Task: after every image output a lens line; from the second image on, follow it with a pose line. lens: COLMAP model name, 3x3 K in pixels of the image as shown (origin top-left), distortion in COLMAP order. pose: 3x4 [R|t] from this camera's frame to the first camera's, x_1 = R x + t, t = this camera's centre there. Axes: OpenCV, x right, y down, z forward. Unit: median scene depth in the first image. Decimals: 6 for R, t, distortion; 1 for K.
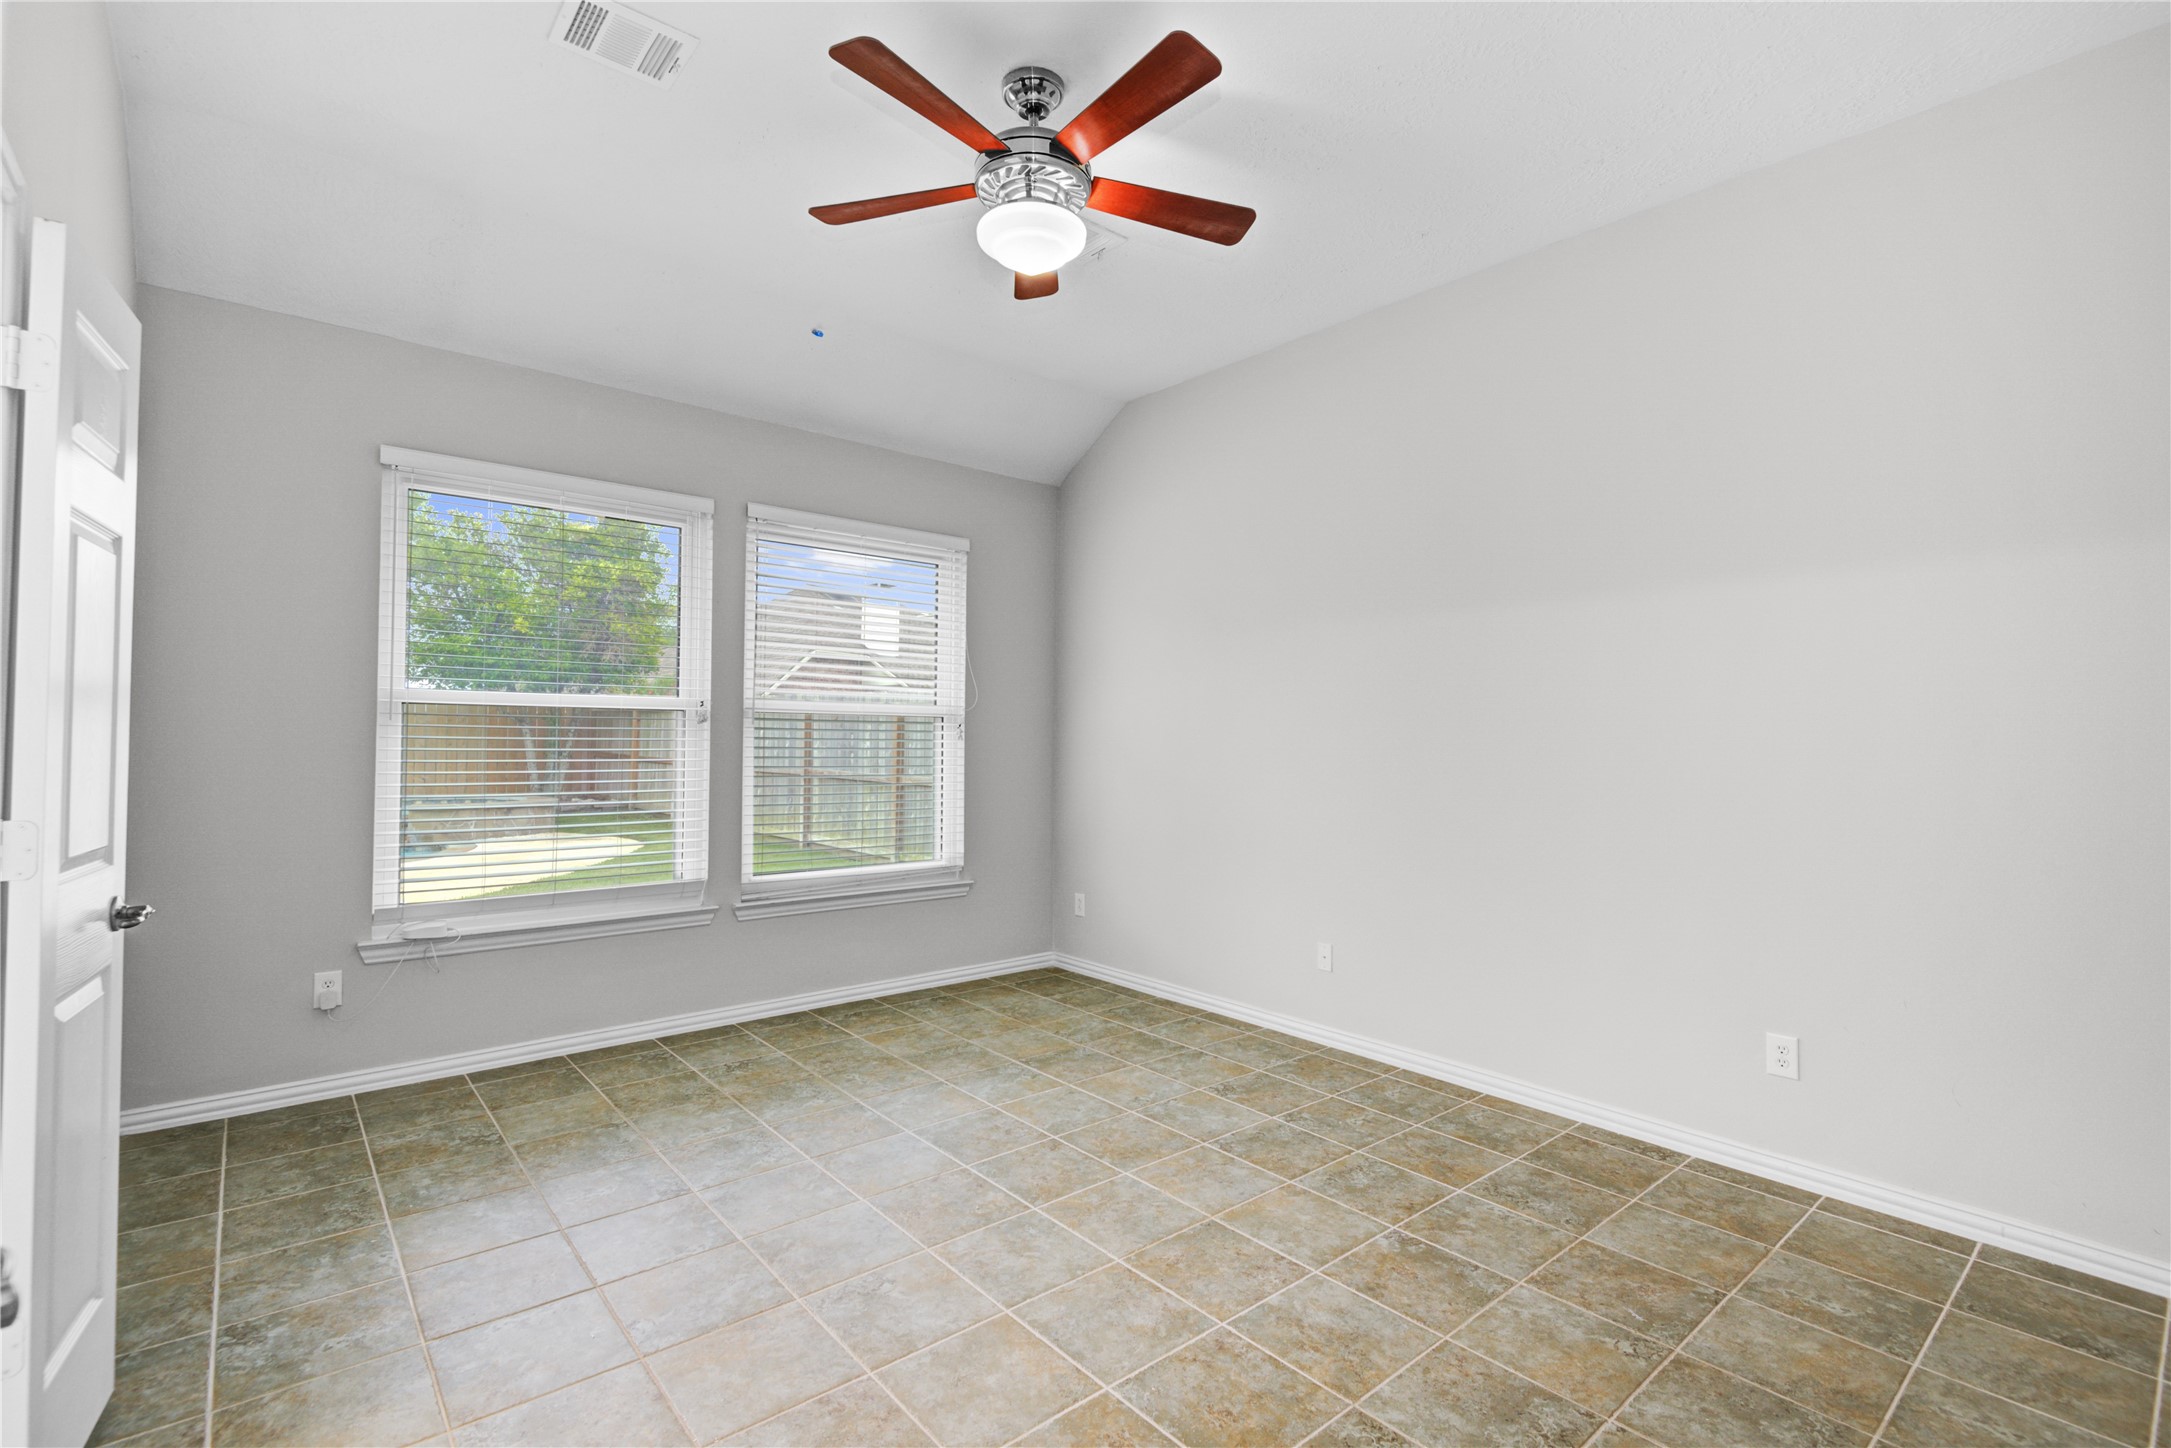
lens RADIAL K [[980.1, 0, 1086.2], [0, 980.1, 720.8], [0, 0, 1]] dist [0.002174, -0.004902]
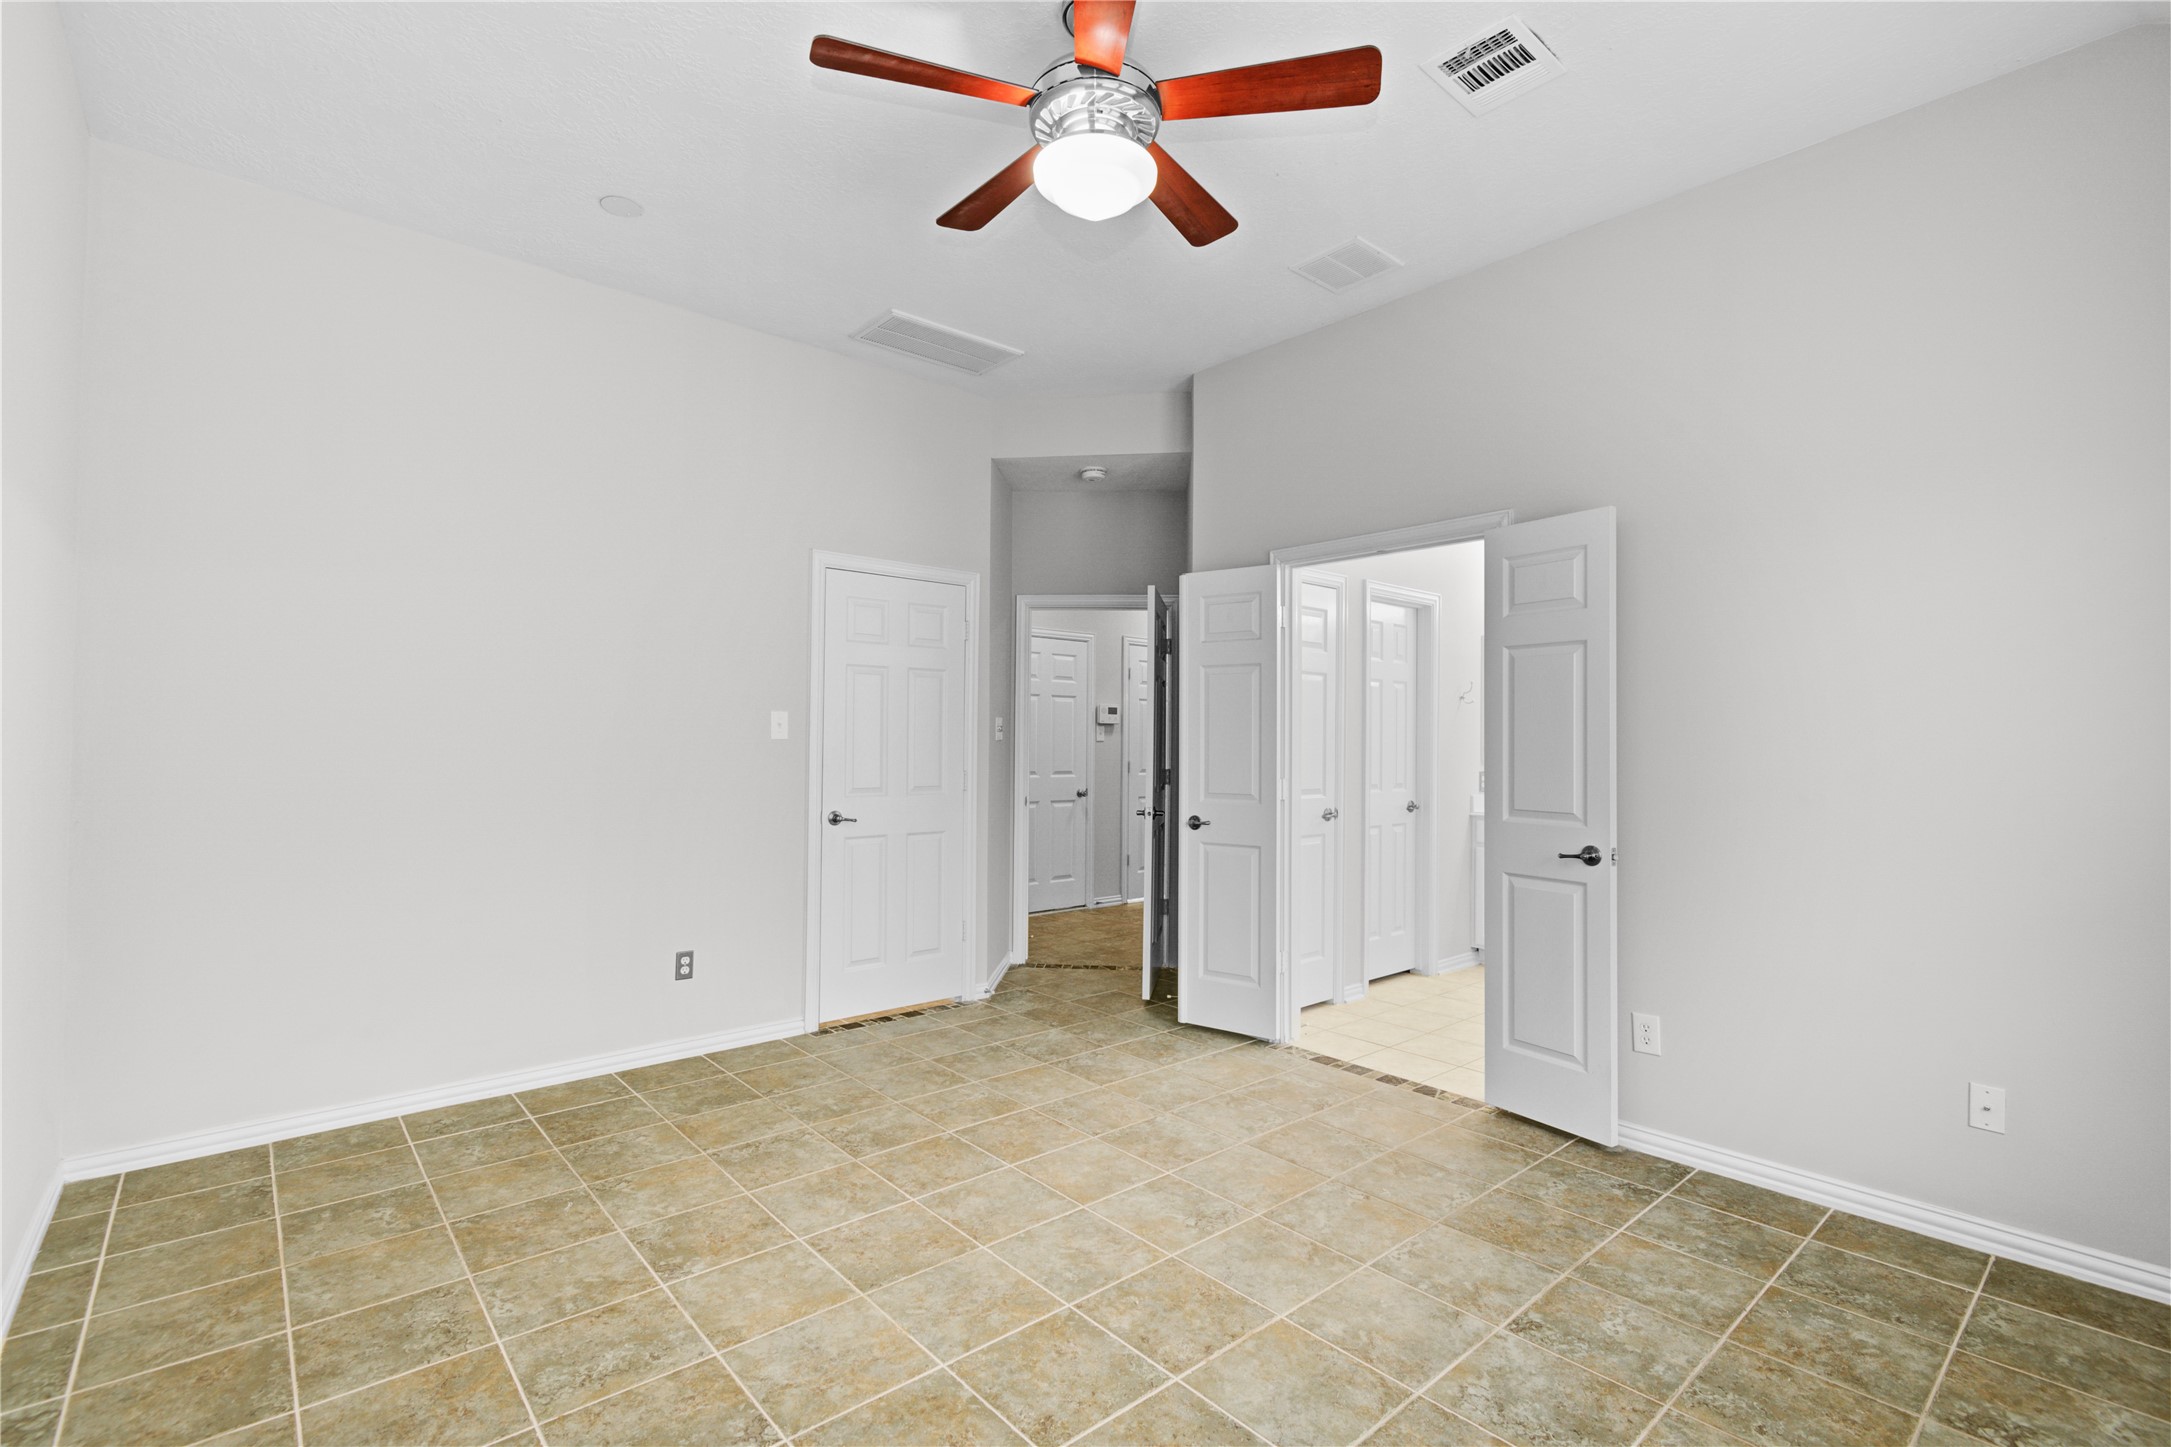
lens RADIAL K [[980.1, 0, 1086.2], [0, 980.1, 720.3], [0, 0, 1]] dist [0.002174, -0.004902]
pose [[-0.999708, -0.021500, -0.011054, -0.049191], [-0.021025, 0.998921, -0.041412, 0.033650], [0.011932, -0.041167, -0.999081, 1.938849]]
